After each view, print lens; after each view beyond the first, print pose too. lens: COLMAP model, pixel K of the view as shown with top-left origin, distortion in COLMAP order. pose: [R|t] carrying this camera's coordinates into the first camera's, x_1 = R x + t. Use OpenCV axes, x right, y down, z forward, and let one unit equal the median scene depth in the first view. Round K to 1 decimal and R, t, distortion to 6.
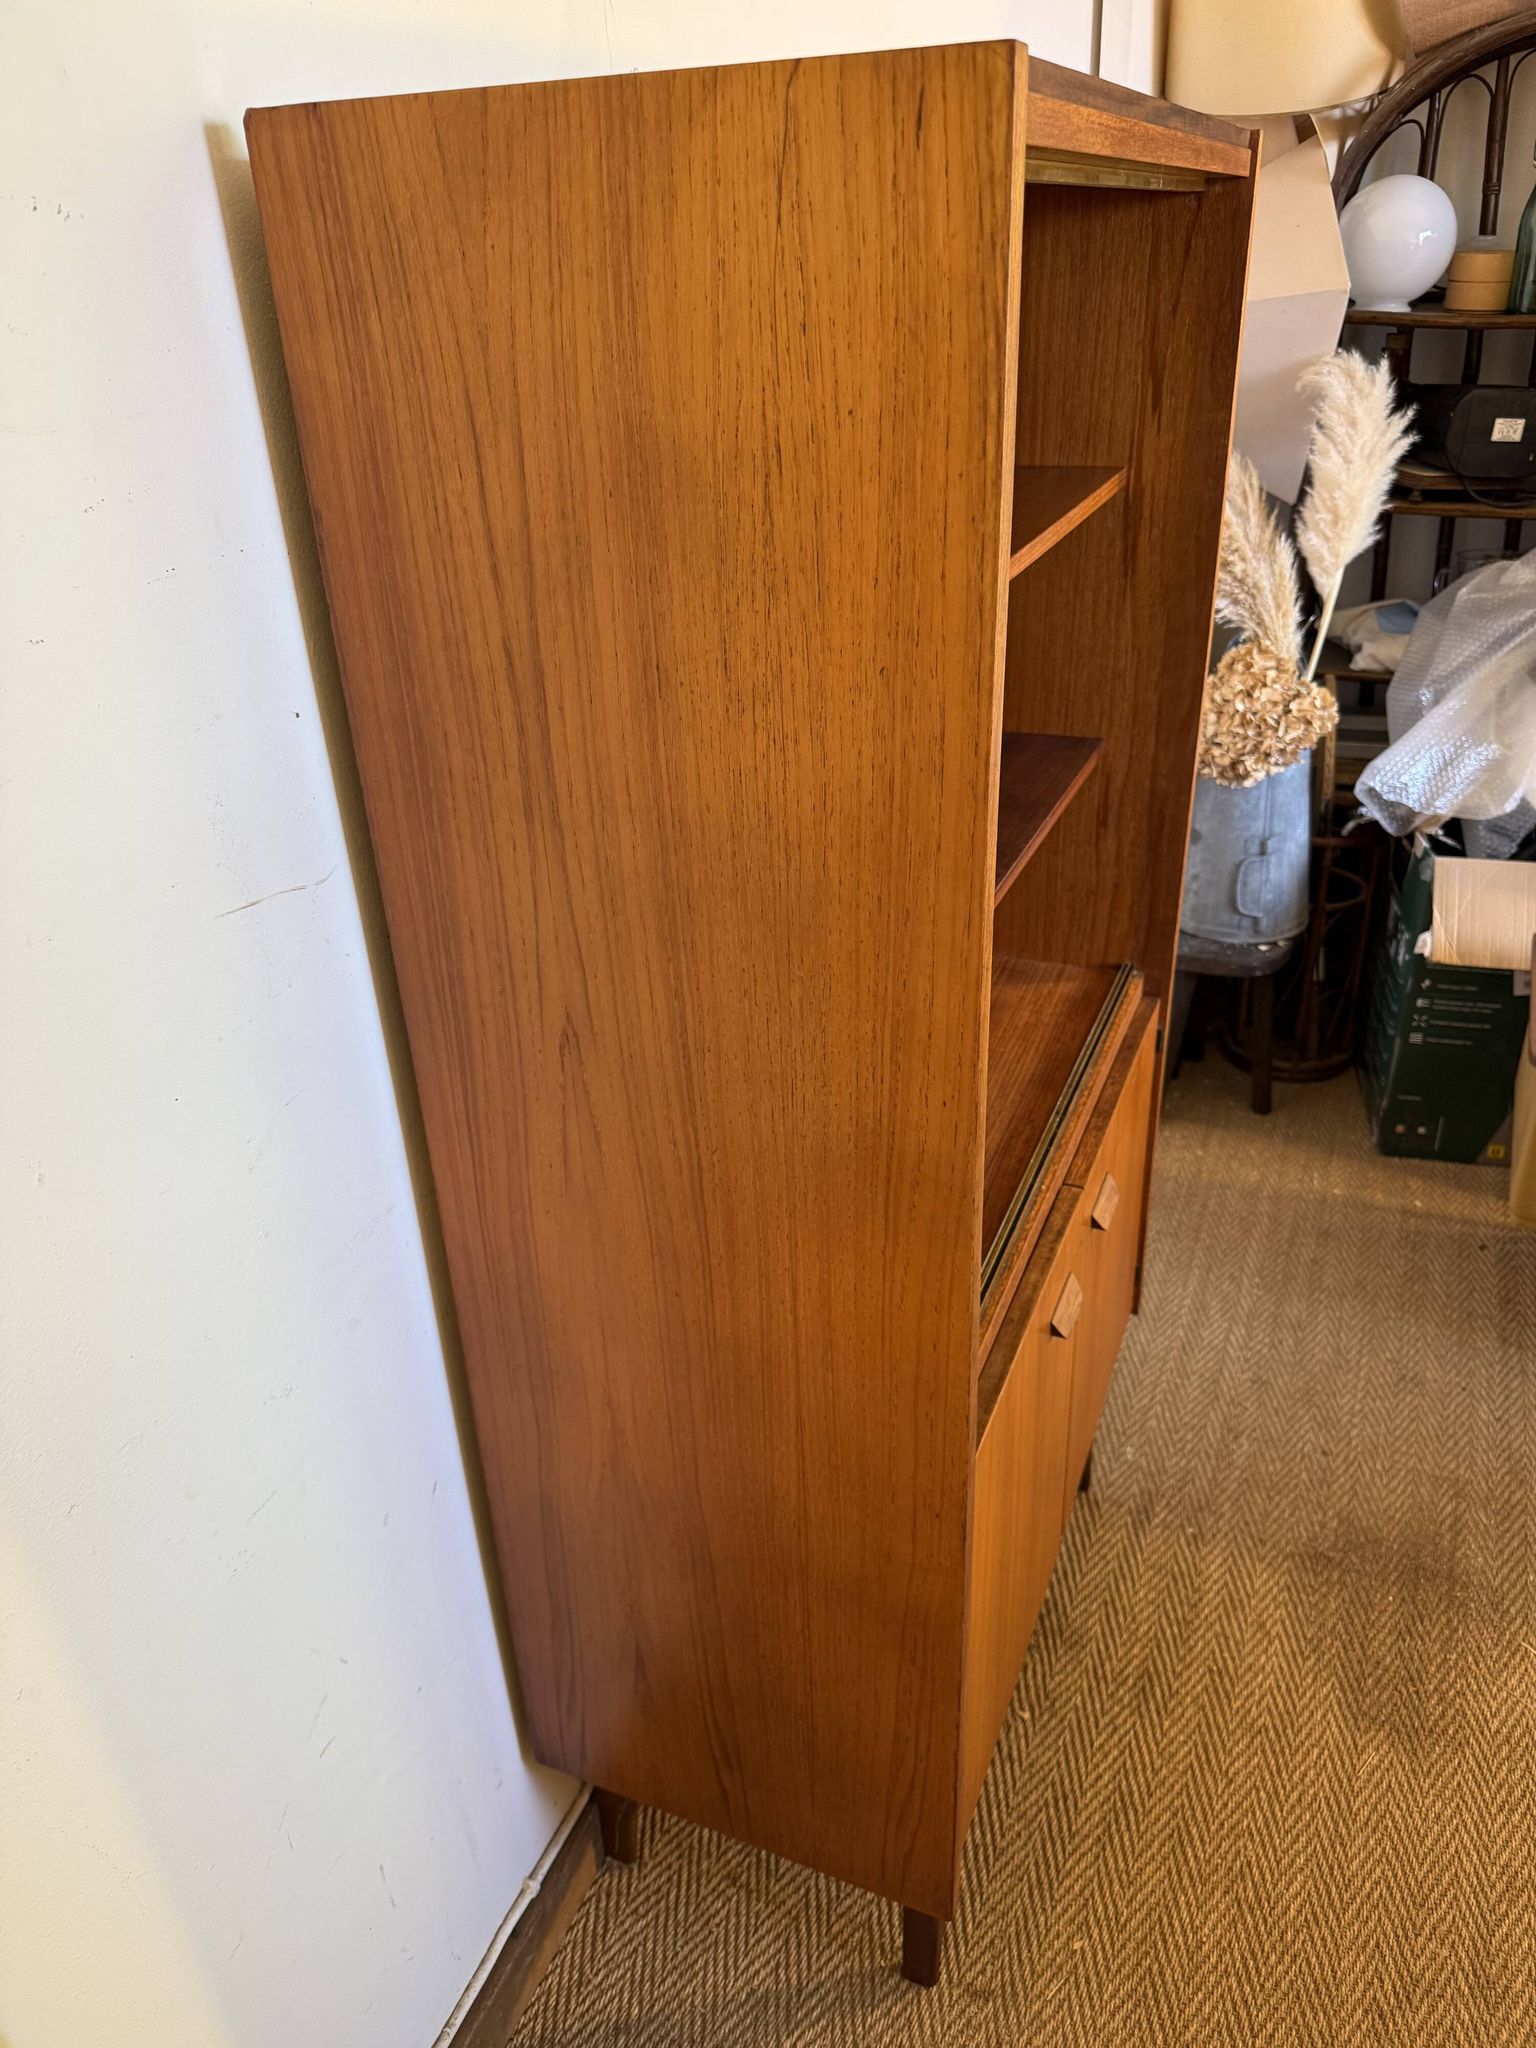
lens RADIAL K [[1455.6, 0, 758.7], [0, 1455.6, 1022.3], [0, 0, 1]] dist [-0.002034, -0.009546]
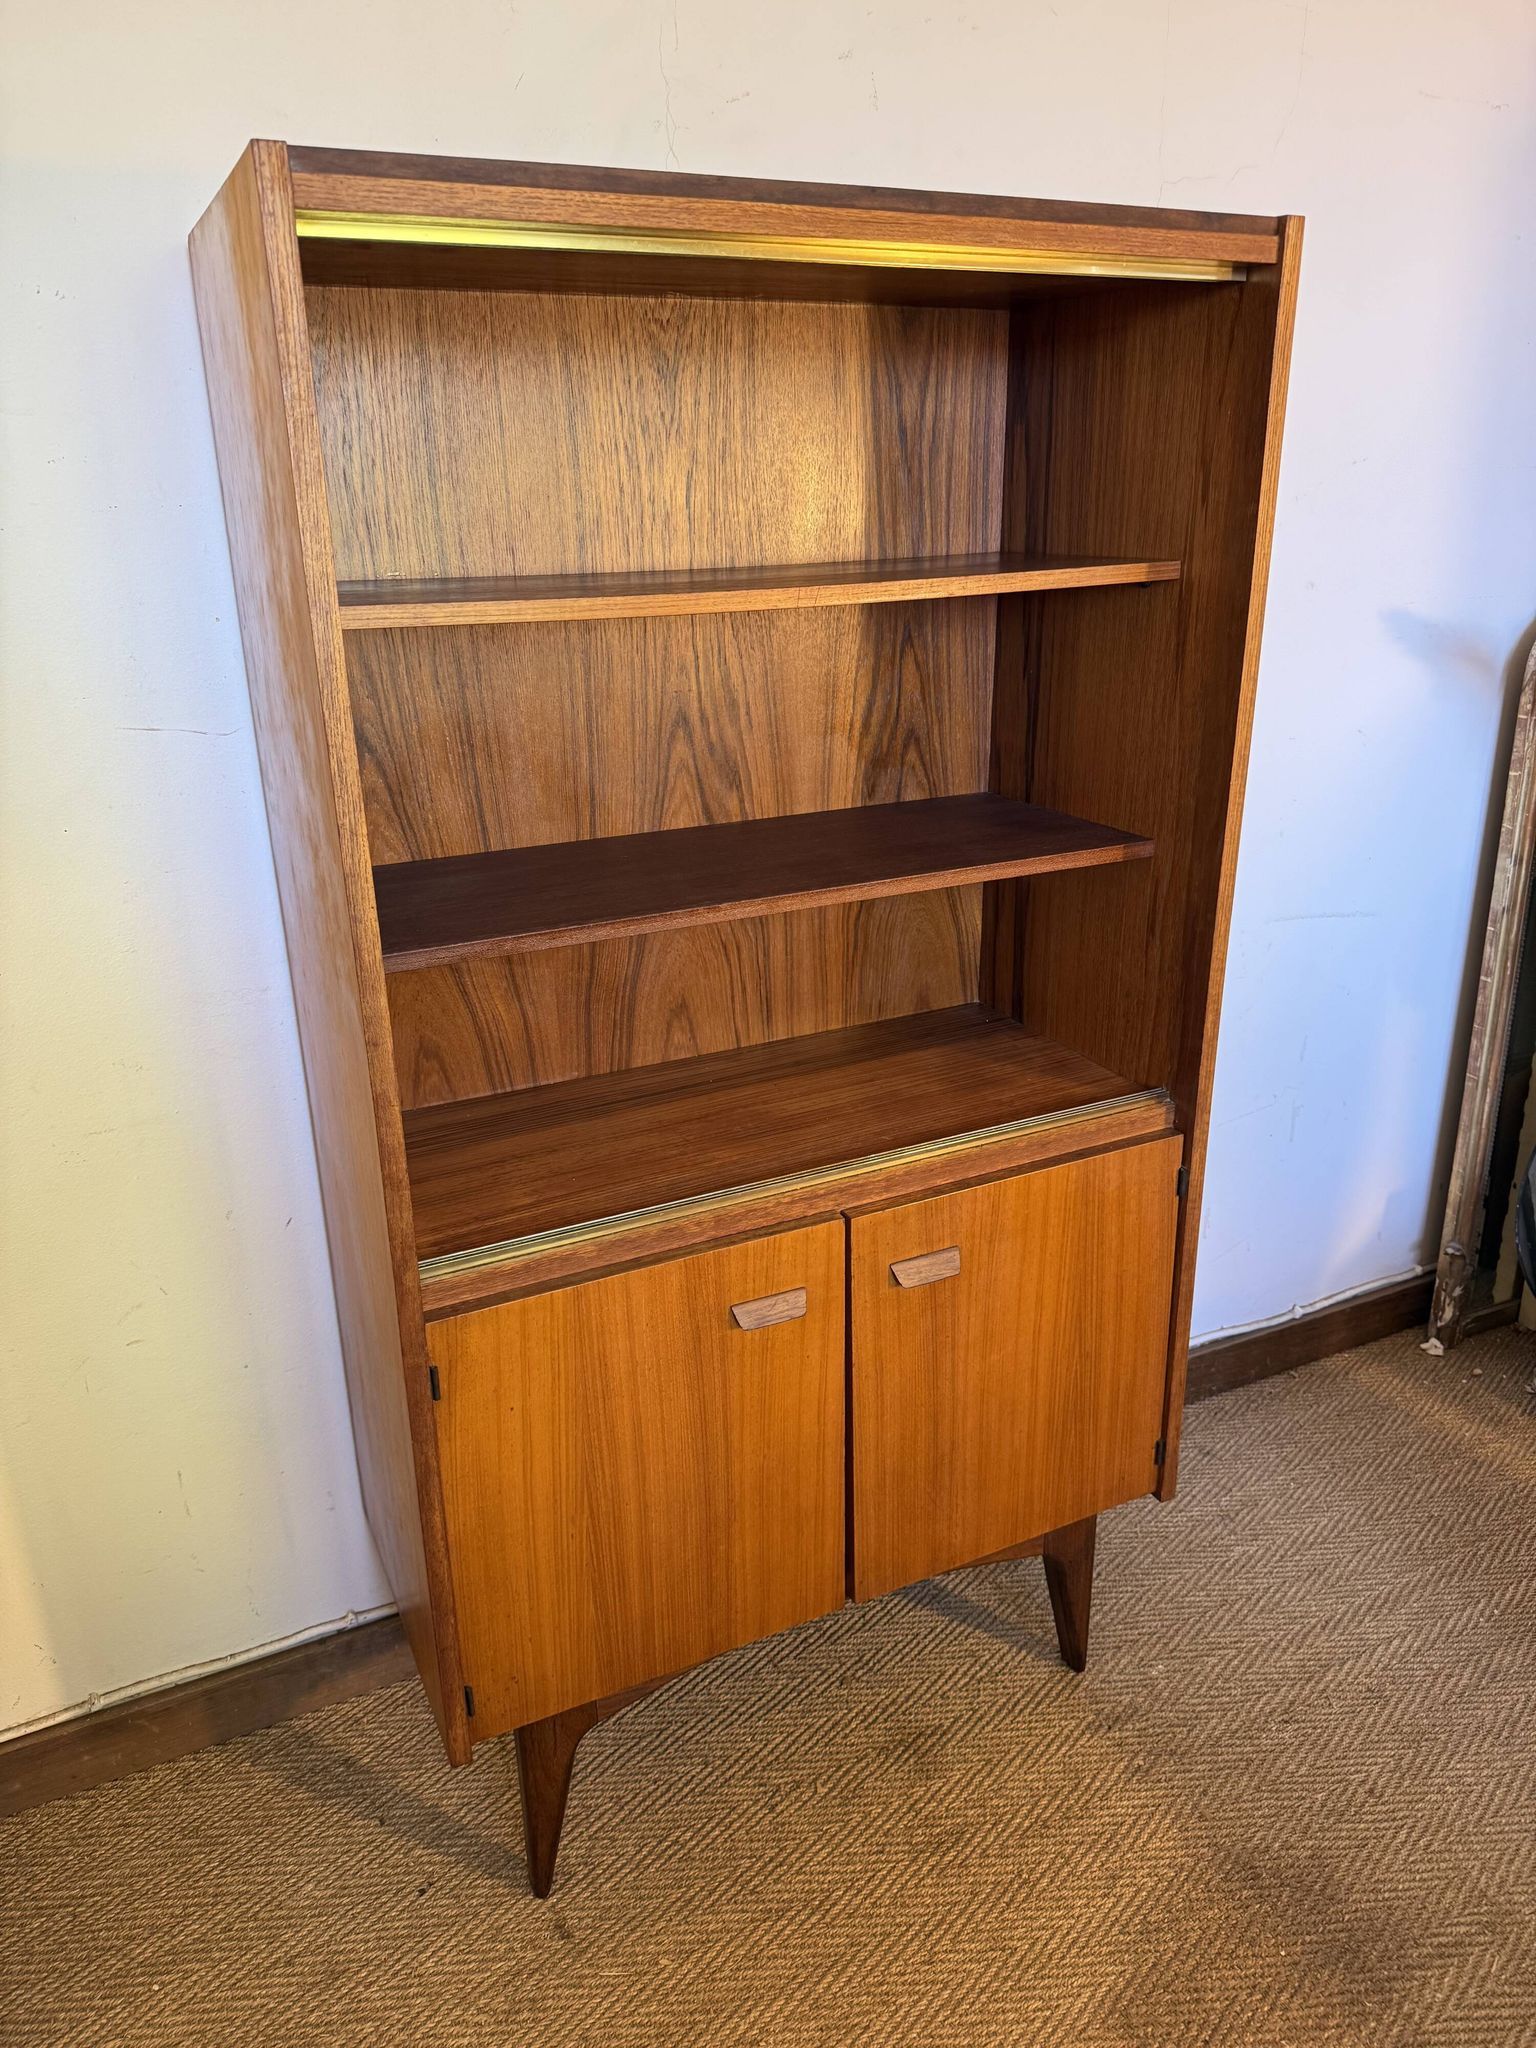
lens RADIAL K [[1440.3, 0, 759.1], [0, 1440.3, 1026.6], [0, 0, 1]] dist [0.016257, -0.023209]
pose [[0.753789, 0.260630, -0.603220, 0.797286], [-0.324095, 0.946017, 0.003748, 0.003817], [0.571633, 0.192675, 0.797566, 0.138880]]
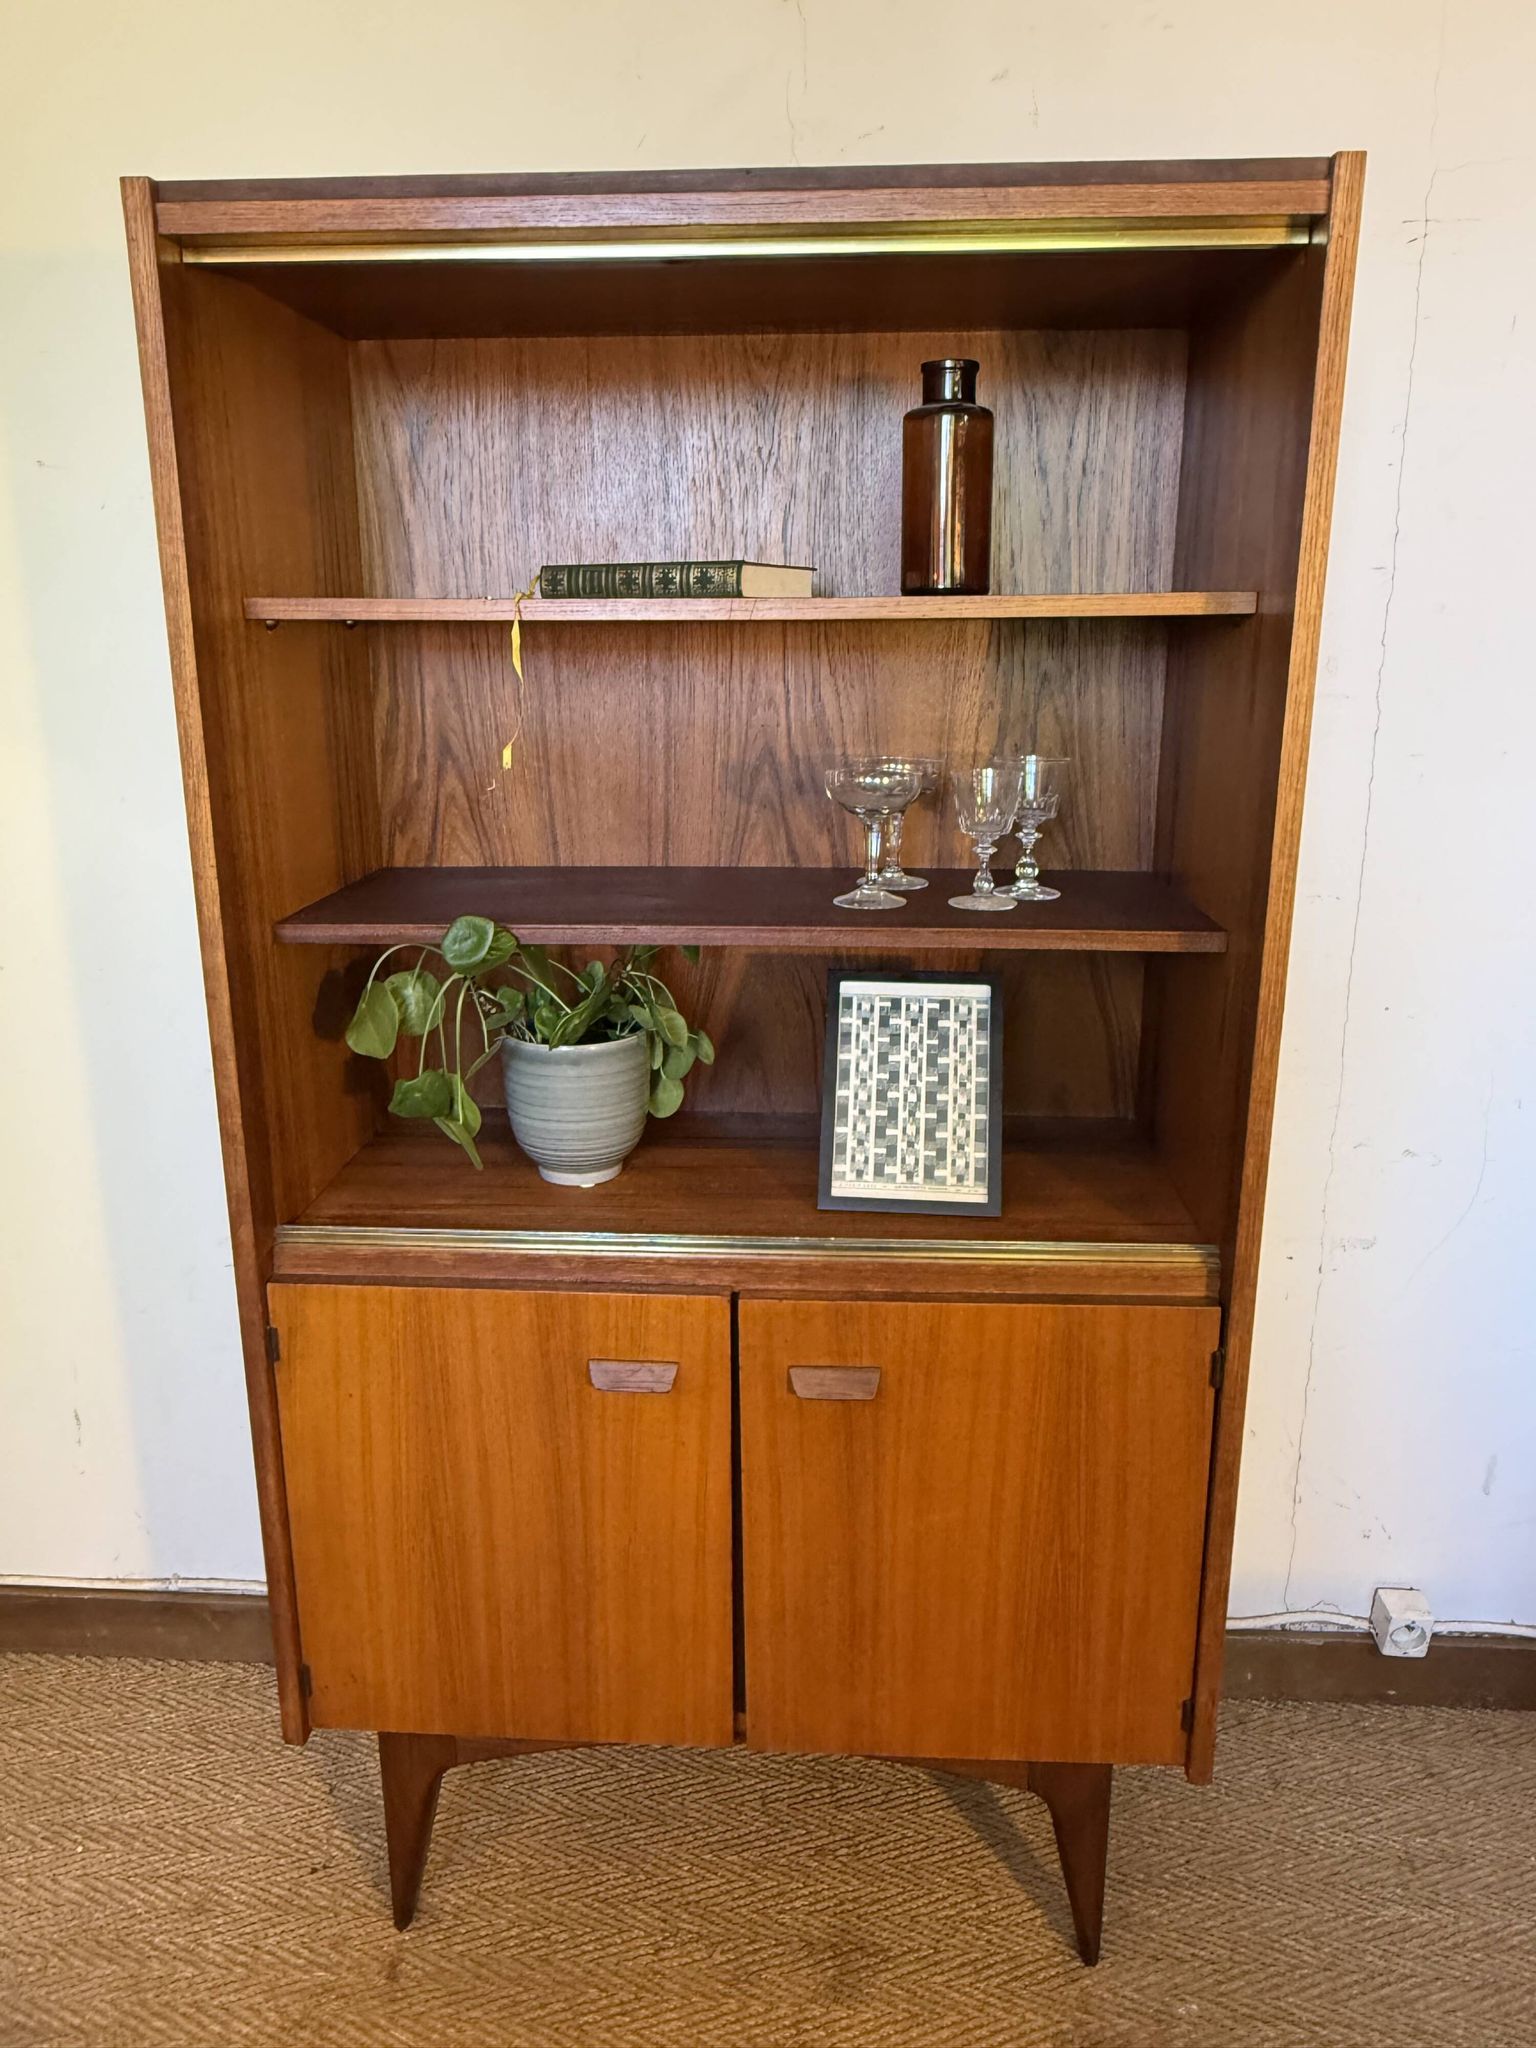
lens RADIAL K [[1403.1, 0, 758.0], [0, 1403.1, 986.6], [0, 0, 1]] dist [-0.012932, 0.010704]
pose [[0.344733, 0.277024, -0.896893, 1.021126], [-0.454911, 0.885070, 0.098521, -0.159587], [0.821106, 0.374043, 0.431134, 0.594922]]
